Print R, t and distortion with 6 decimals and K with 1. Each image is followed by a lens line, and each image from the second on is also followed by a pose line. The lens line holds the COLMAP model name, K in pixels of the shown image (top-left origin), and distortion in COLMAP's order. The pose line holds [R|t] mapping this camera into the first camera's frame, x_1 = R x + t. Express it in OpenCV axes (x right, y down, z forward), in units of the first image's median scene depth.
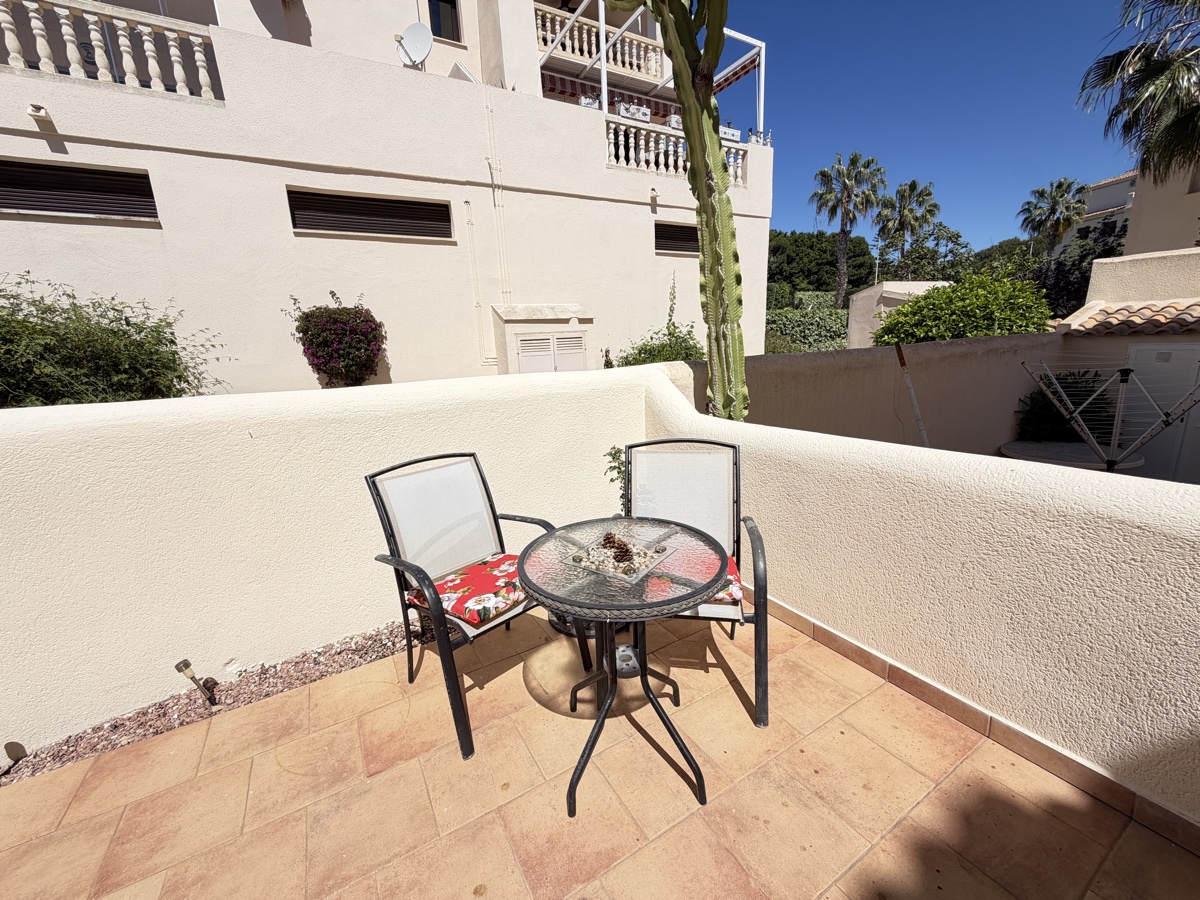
lens RADIAL K [[479.2, 0, 604.7], [0, 479.2, 459.2], [0, 0, 1]] dist [0.001375, -0.000097]
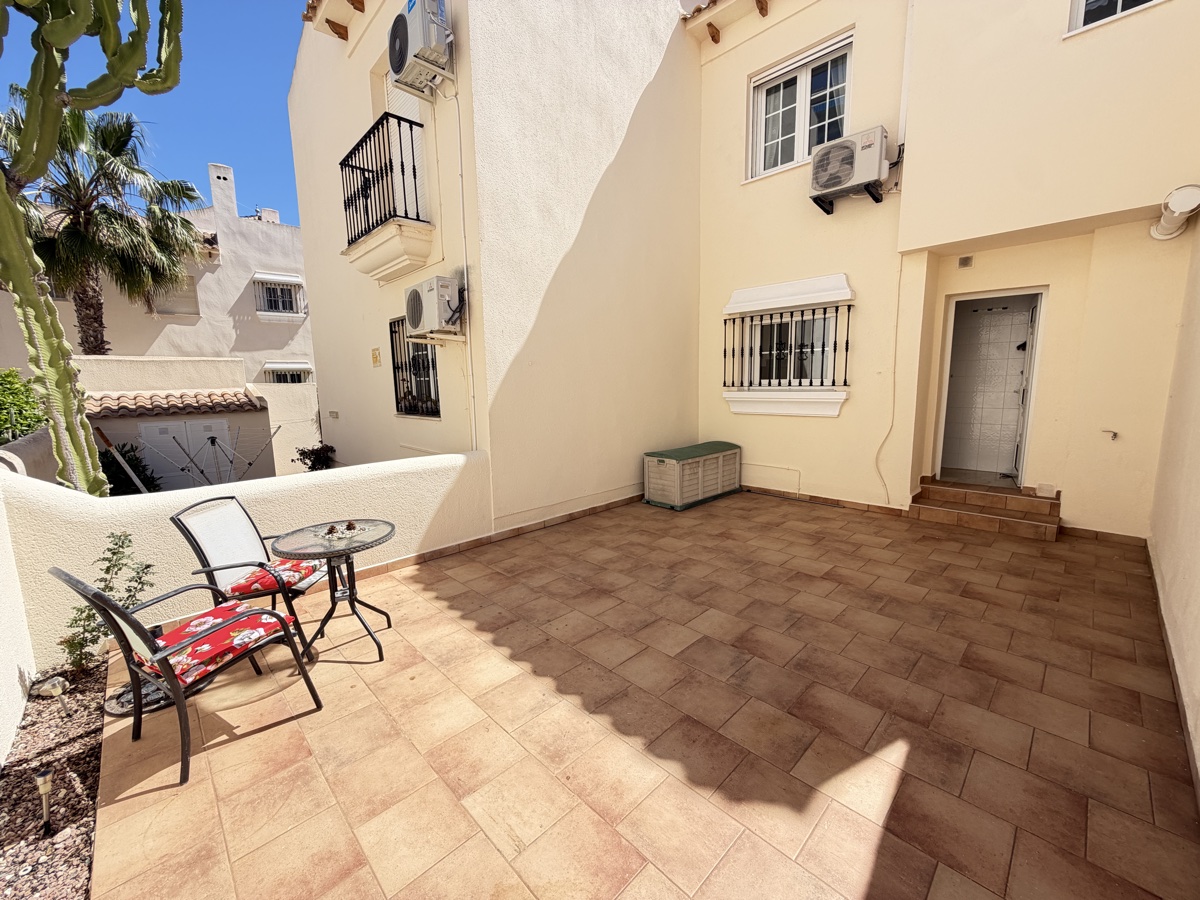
lens RADIAL K [[479.2, 0, 602.6], [0, 479.2, 452.4], [0, 0, 1]] dist [0.001375, -0.000097]
pose [[-0.249605, -0.086544, 0.964473, -1.675870], [0.248005, 0.957065, 0.150064, -0.120607], [-0.936051, 0.276651, -0.217425, 0.267343]]
